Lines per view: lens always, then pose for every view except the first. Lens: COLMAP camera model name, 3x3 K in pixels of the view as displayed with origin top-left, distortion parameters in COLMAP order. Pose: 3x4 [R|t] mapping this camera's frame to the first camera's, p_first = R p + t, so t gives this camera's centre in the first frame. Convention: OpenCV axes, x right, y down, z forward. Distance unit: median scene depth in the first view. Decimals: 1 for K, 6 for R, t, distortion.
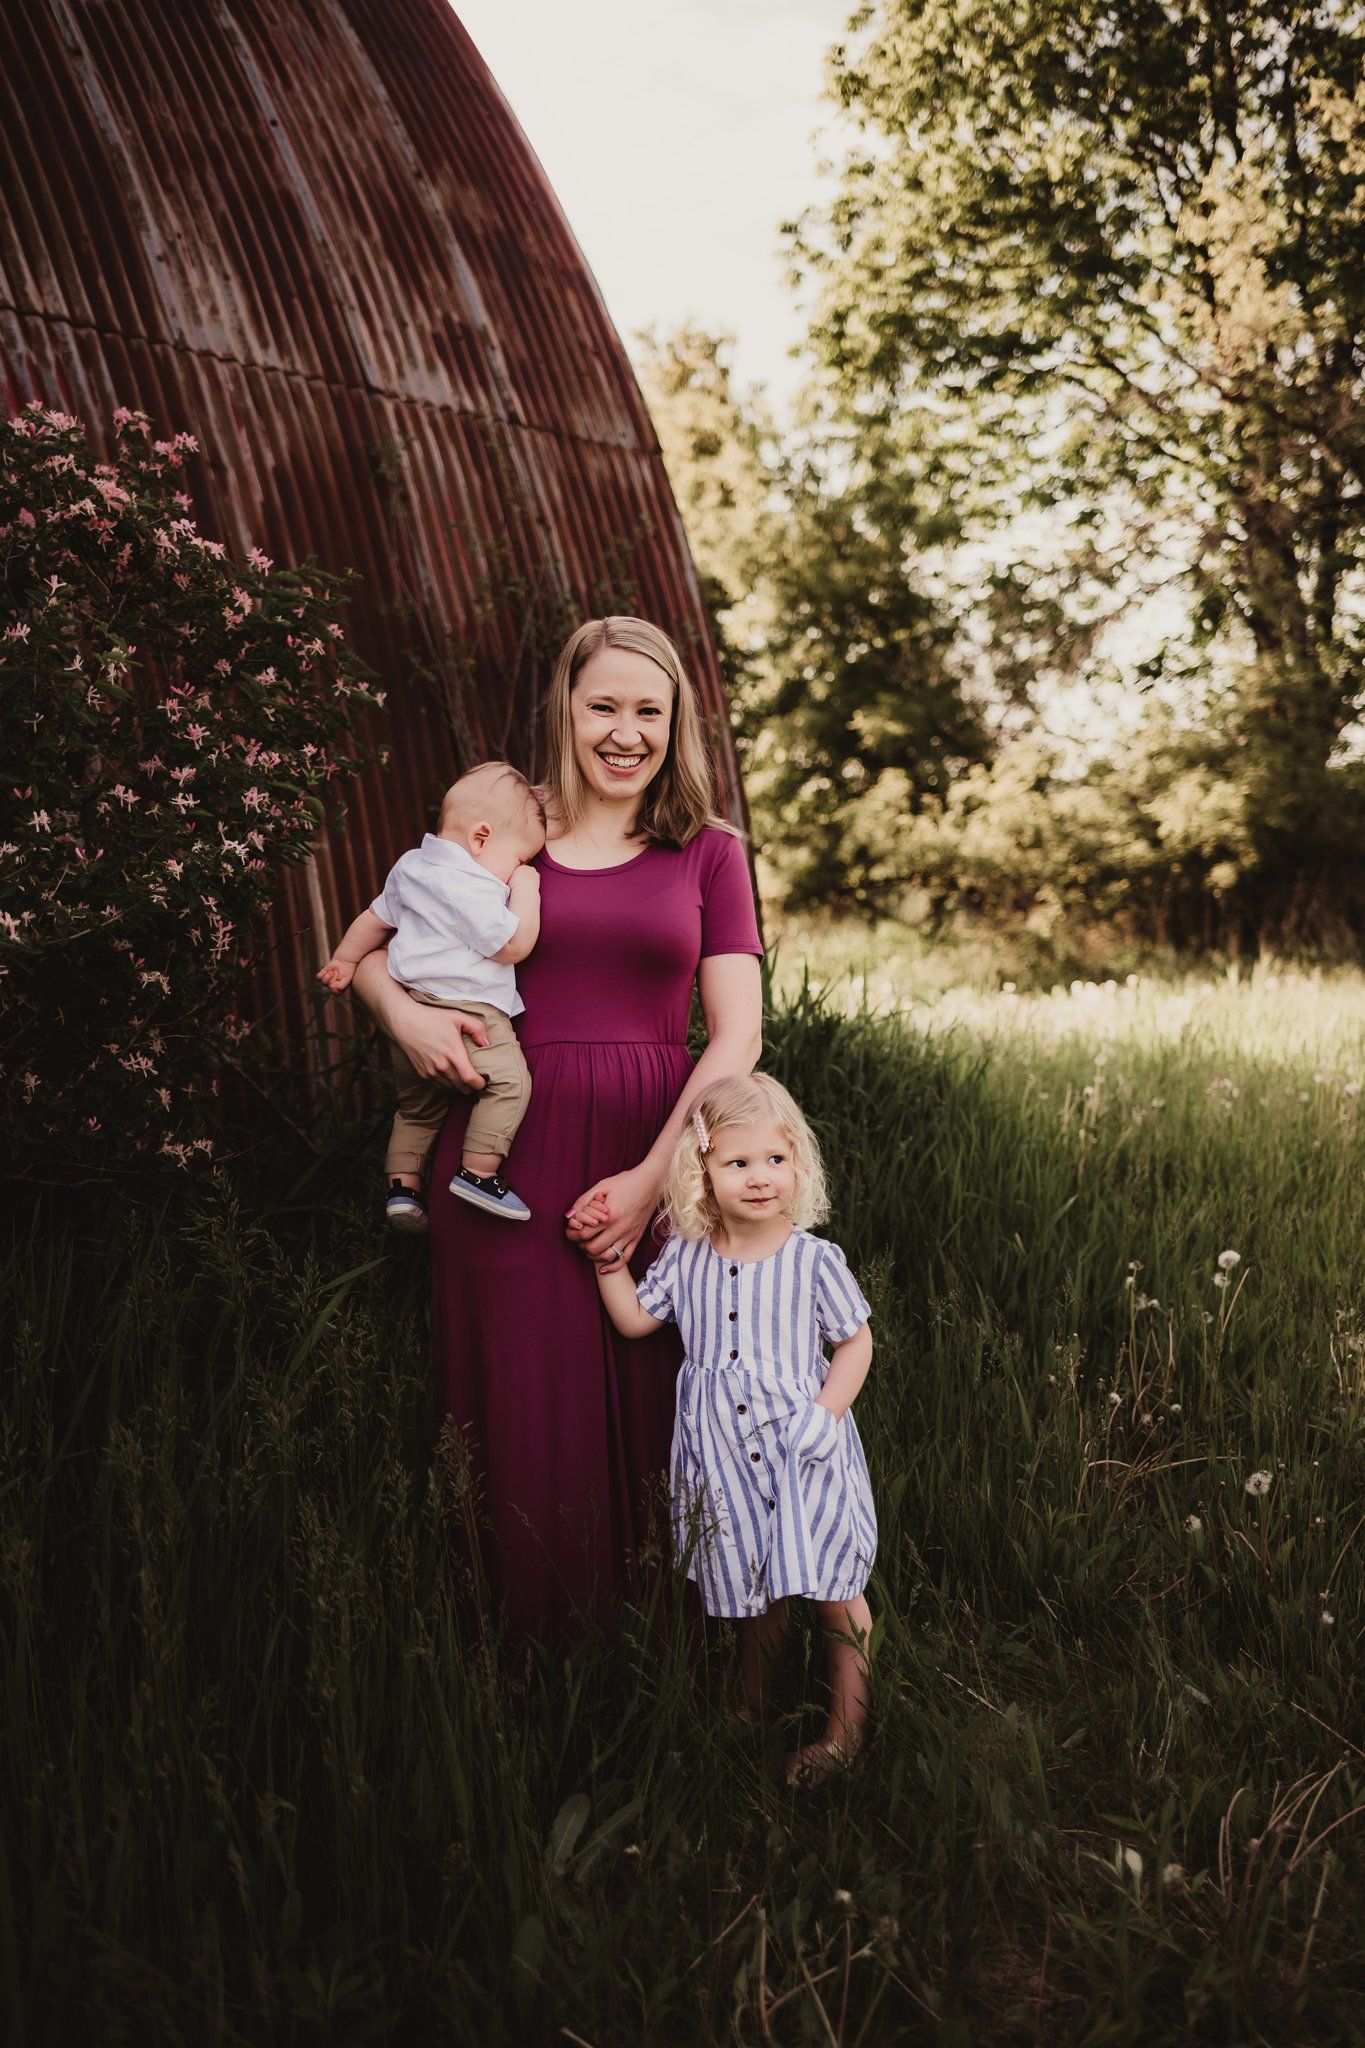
lens RADIAL K [[2036.7, 0, 678.9], [0, 2036.7, 1038.6], [0, 0, 1]] dist [-0.000008, 0.001121]
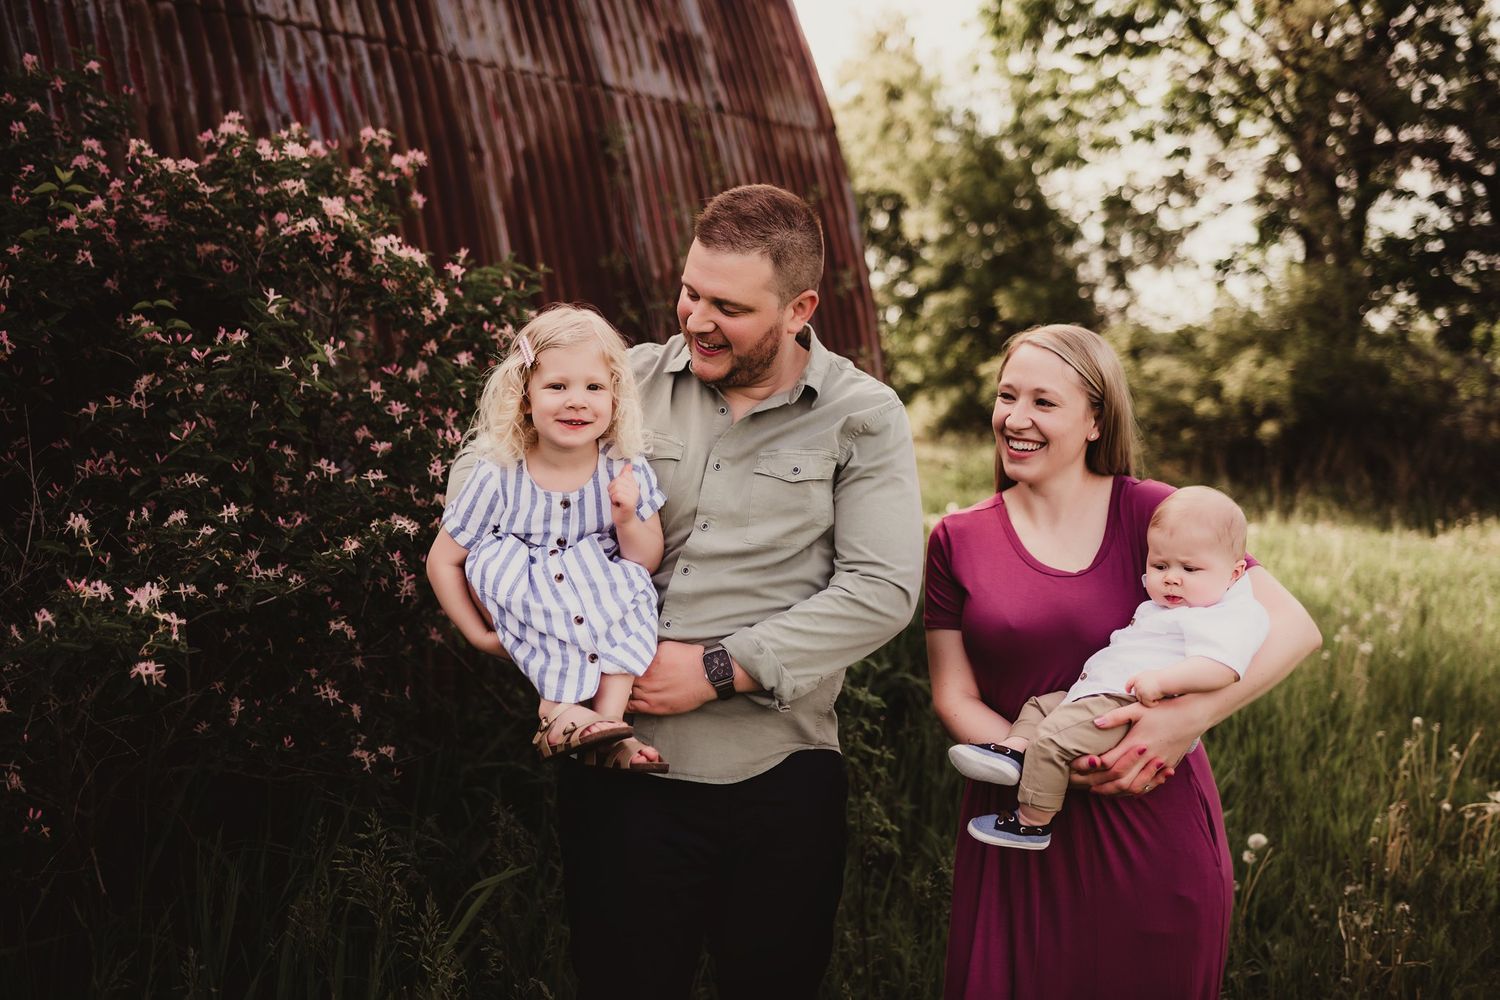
lens RADIAL K [[1459.5, 0, 746.2], [0, 1459.5, 499.9], [0, 0, 1]] dist [0.006869, -0.016428]
pose [[0.995672, 0.044138, -0.081782, 0.023822], [-0.044430, 0.999011, -0.001747, -0.058075], [0.081624, 0.005373, 0.996649, 0.085300]]
